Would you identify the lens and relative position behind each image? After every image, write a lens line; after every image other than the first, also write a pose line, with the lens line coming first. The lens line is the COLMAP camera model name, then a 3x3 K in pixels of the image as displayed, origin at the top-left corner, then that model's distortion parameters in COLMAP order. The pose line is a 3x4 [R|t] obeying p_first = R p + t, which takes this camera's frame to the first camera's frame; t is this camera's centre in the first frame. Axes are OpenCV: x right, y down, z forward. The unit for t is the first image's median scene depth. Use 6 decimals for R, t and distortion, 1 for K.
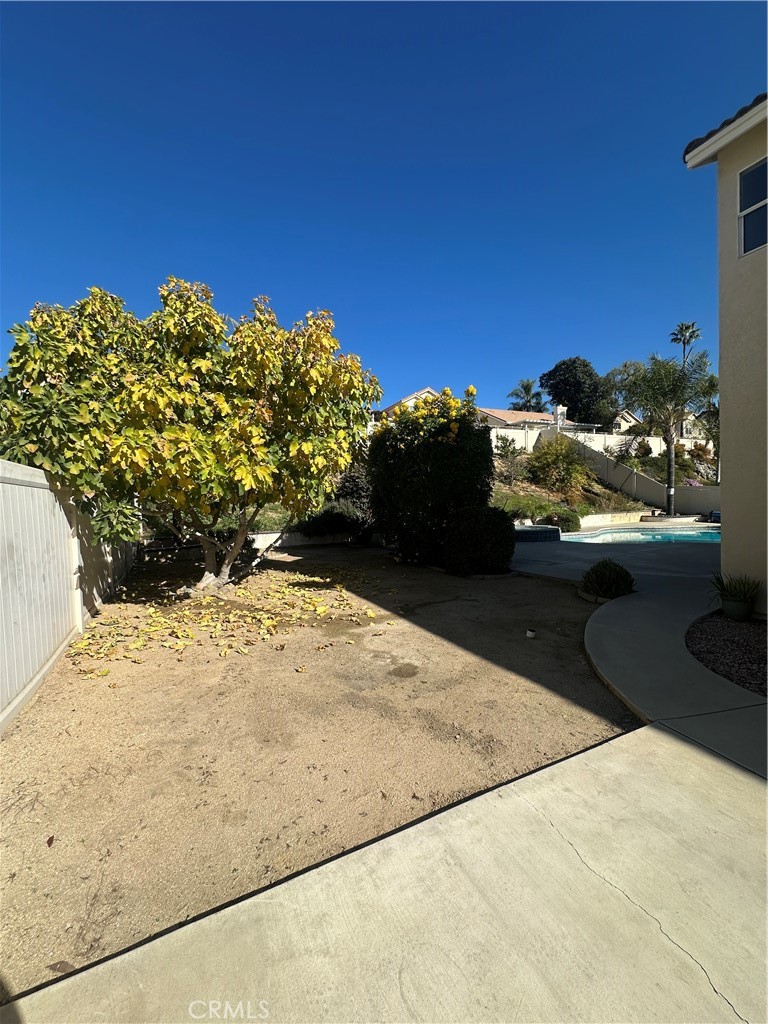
lens RADIAL K [[406.8, 0, 384.0], [0, 406.8, 512.0], [0, 0, 1]] dist [-0.000673, -0.000015]
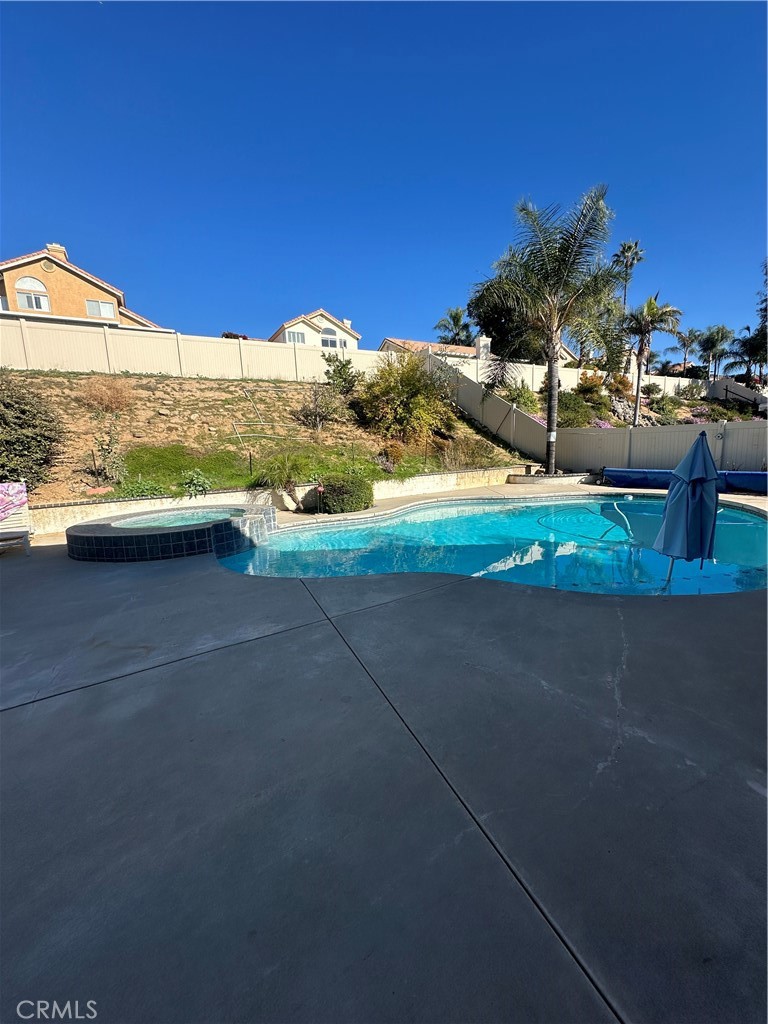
lens RADIAL K [[409.4, 0, 384.0], [0, 409.4, 512.0], [0, 0, 1]] dist [-0.012483, -0.000151]
pose [[0.995527, -0.026211, 0.090765, 0.314440], [0.014979, 0.992382, 0.122282, -0.012343], [-0.093278, -0.120375, 0.988336, 0.304416]]
